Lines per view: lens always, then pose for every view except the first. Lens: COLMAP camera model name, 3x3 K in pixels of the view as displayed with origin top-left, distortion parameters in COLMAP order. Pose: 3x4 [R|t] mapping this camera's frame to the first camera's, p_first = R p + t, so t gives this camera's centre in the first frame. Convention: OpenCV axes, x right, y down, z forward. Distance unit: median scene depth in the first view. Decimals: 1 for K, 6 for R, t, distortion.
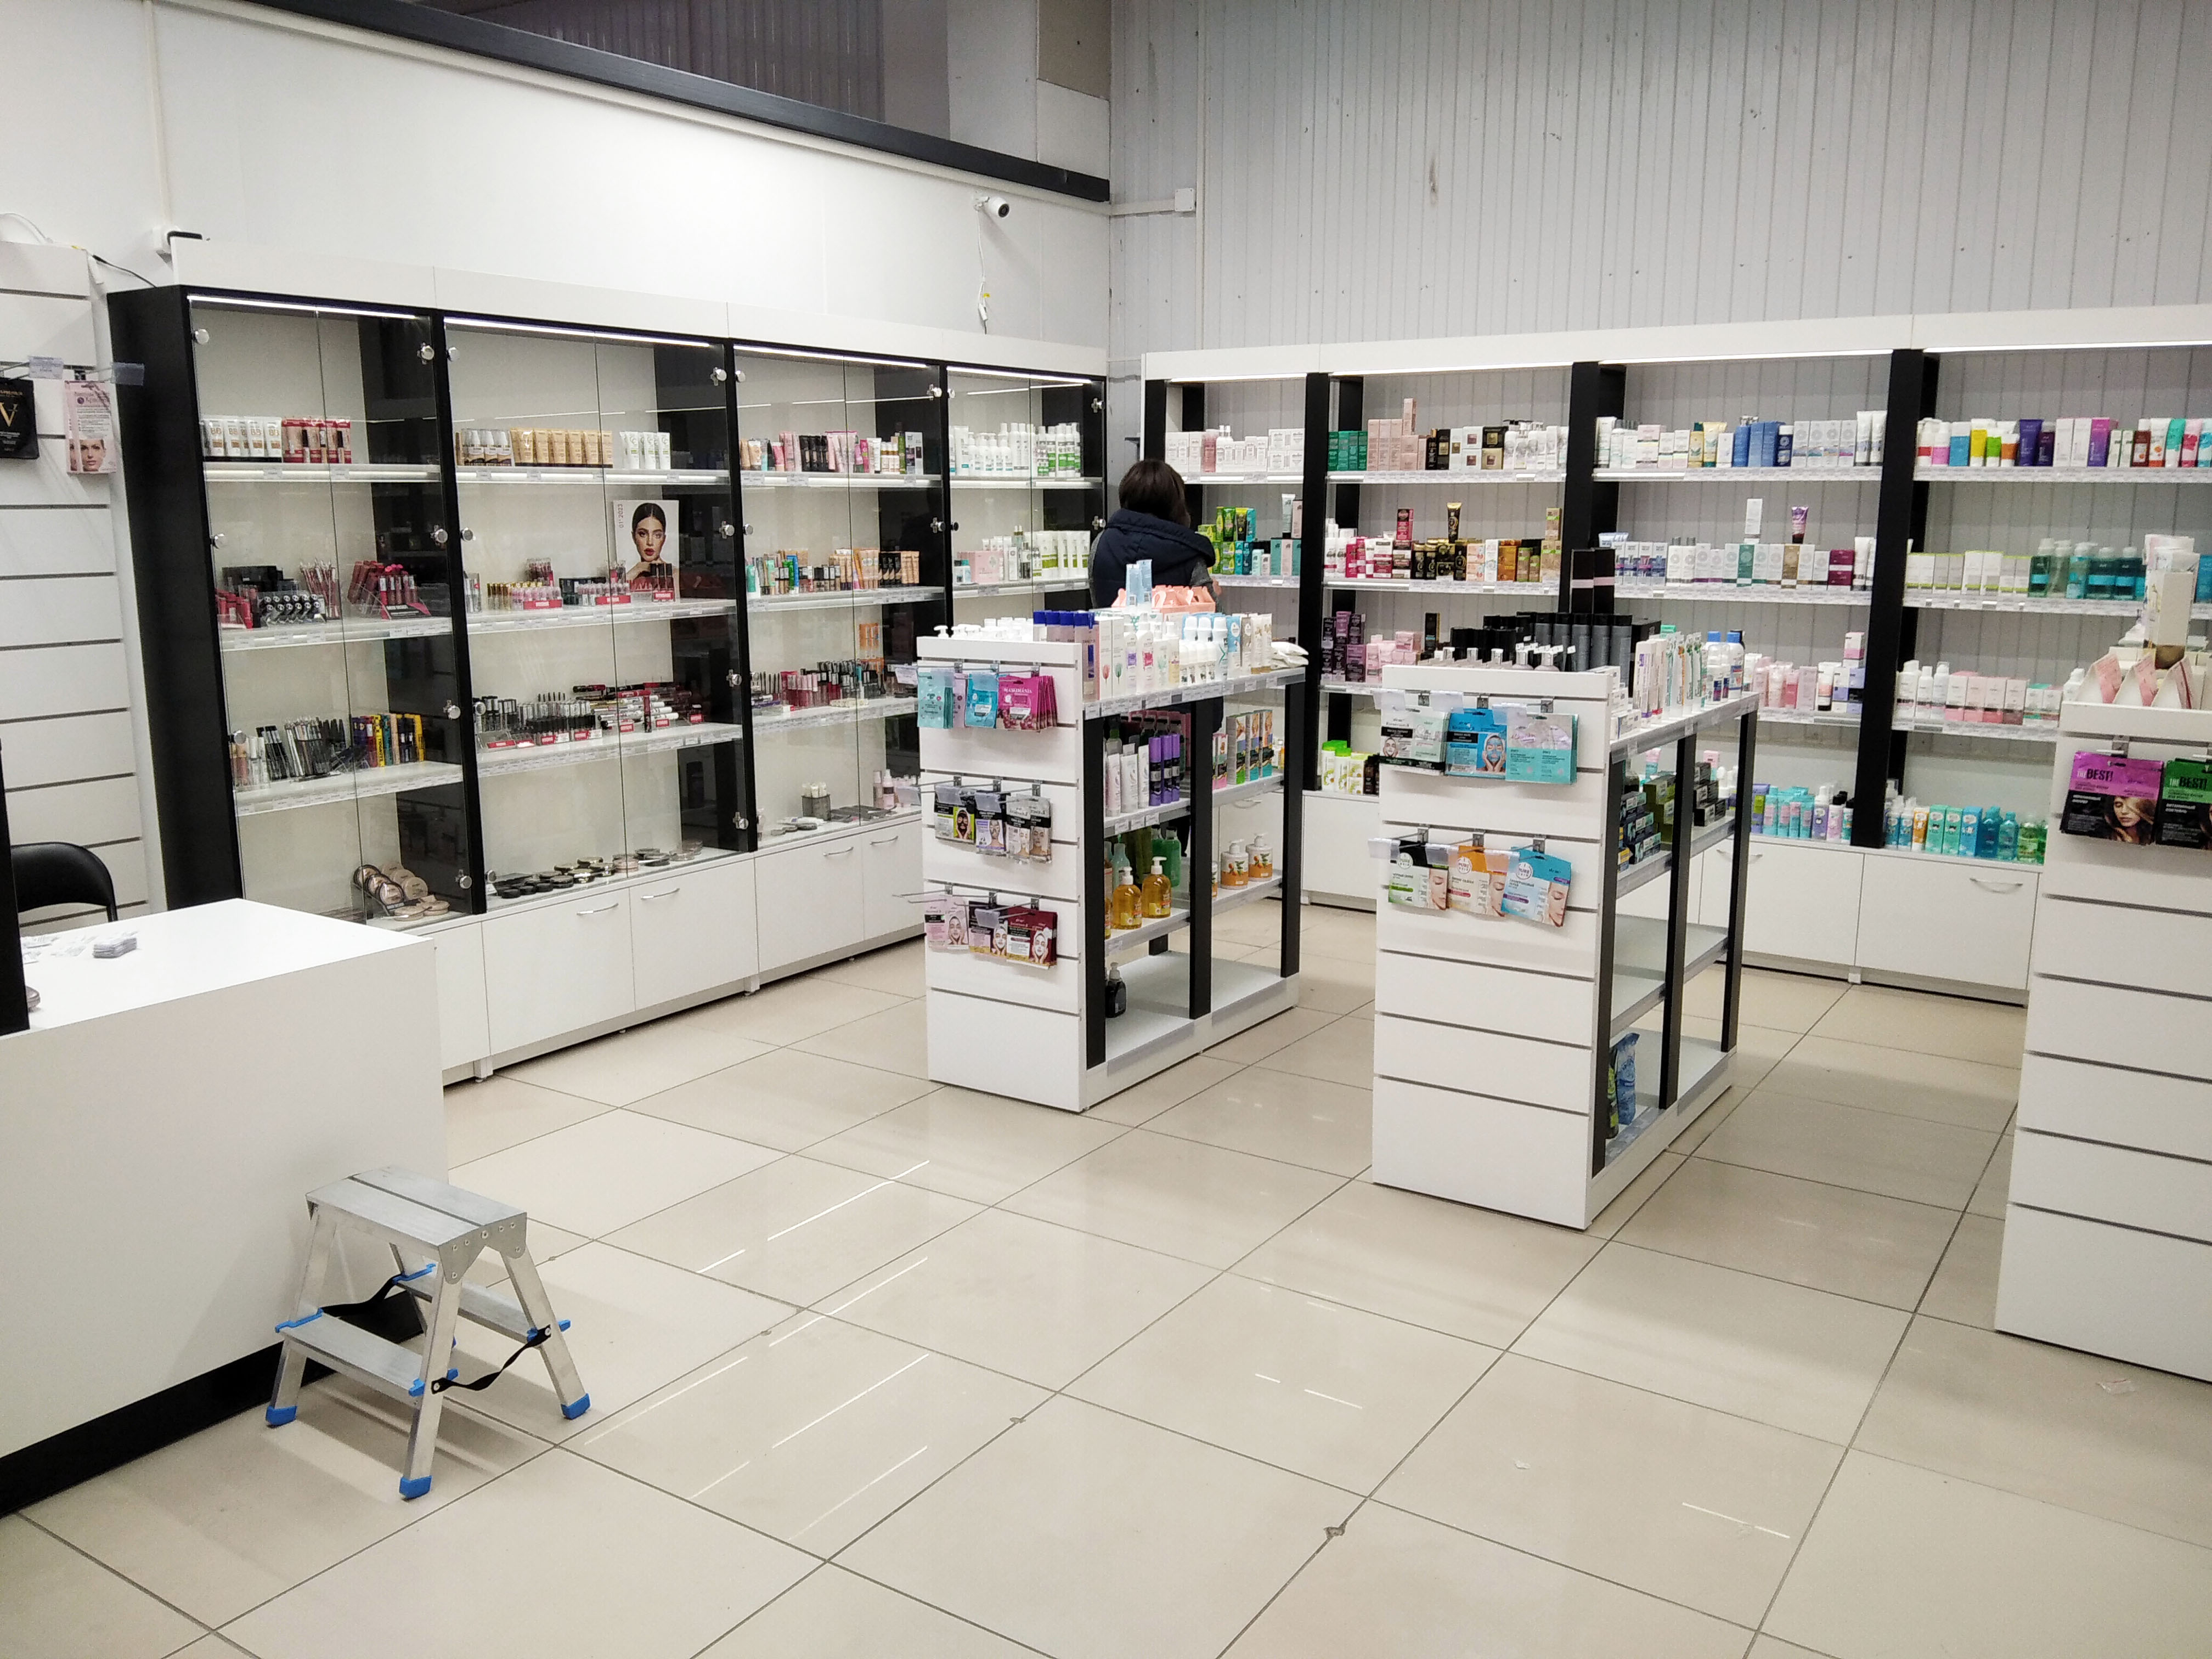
lens RADIAL K [[1796.6, 0, 1104.0], [0, 1796.6, 829.1], [0, 0, 1]] dist [0.085377, -0.127663]
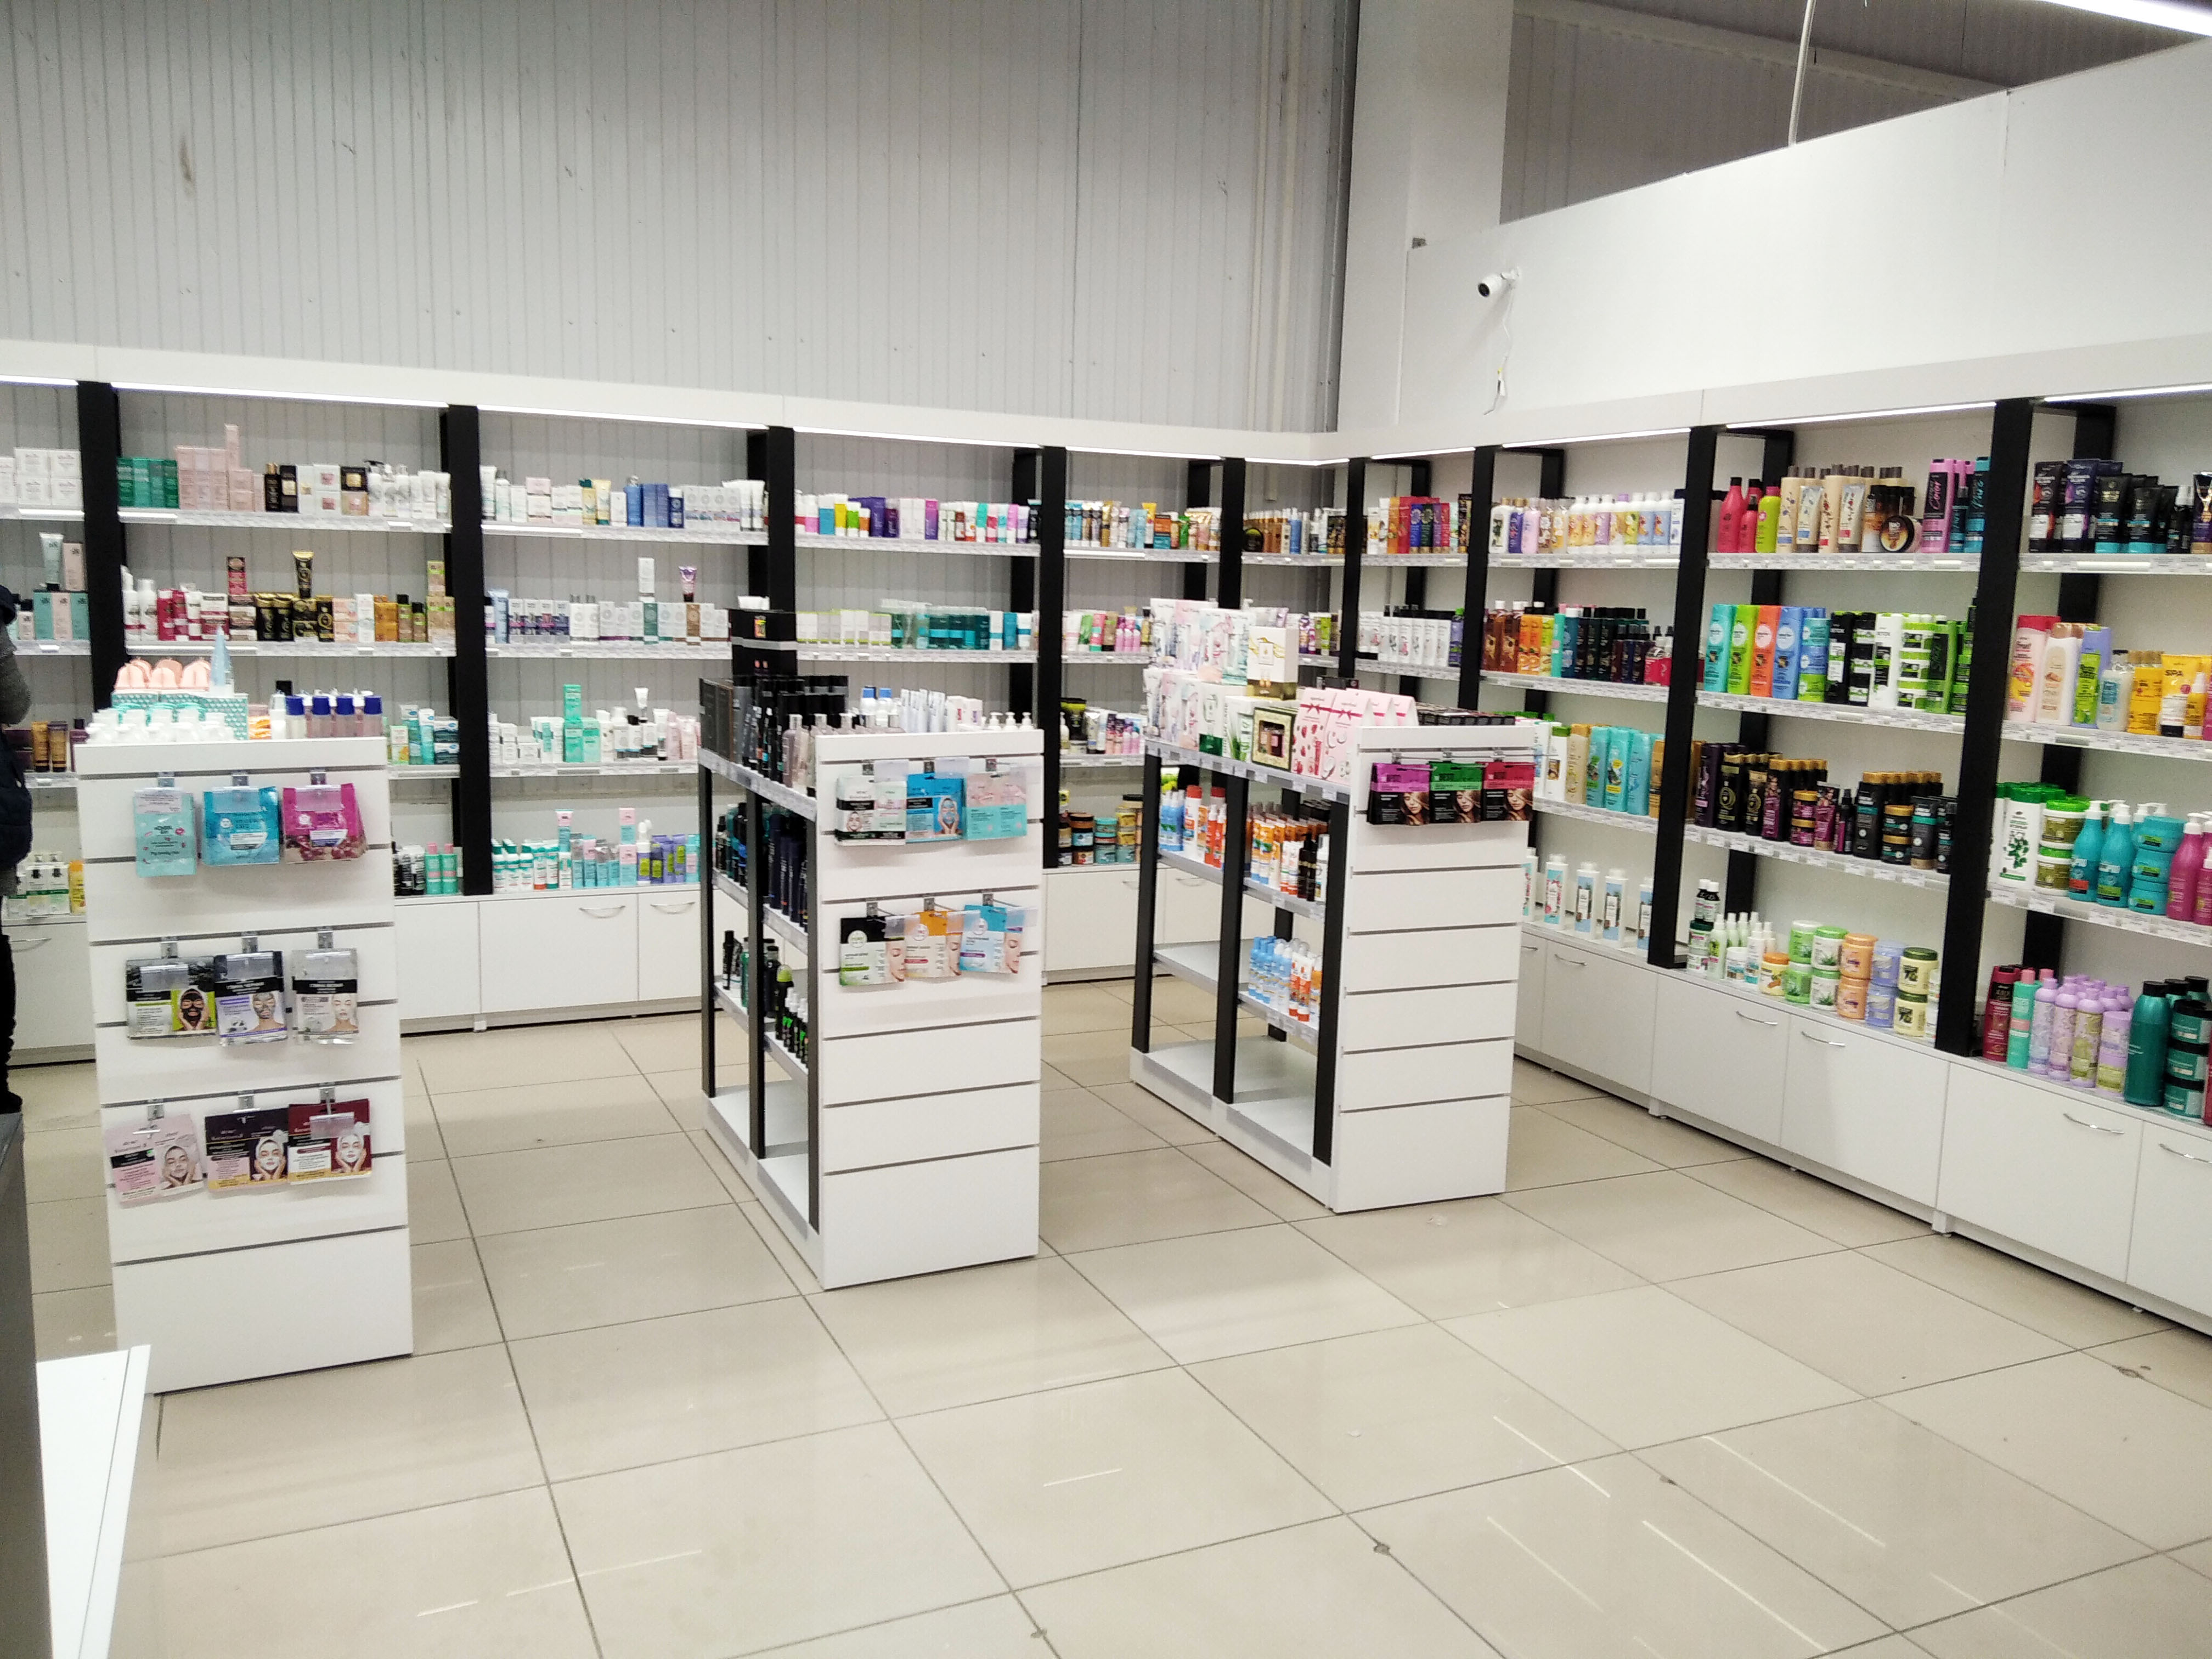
lens RADIAL K [[1796.6, 0, 1093.0], [0, 1796.6, 827.8], [0, 0, 1]] dist [0.085377, -0.127663]
pose [[0.515874, -0.110683, 0.849484, -0.491972], [0.131703, 0.990076, 0.049021, -0.061092], [-0.846480, 0.086591, 0.525332, 0.335775]]
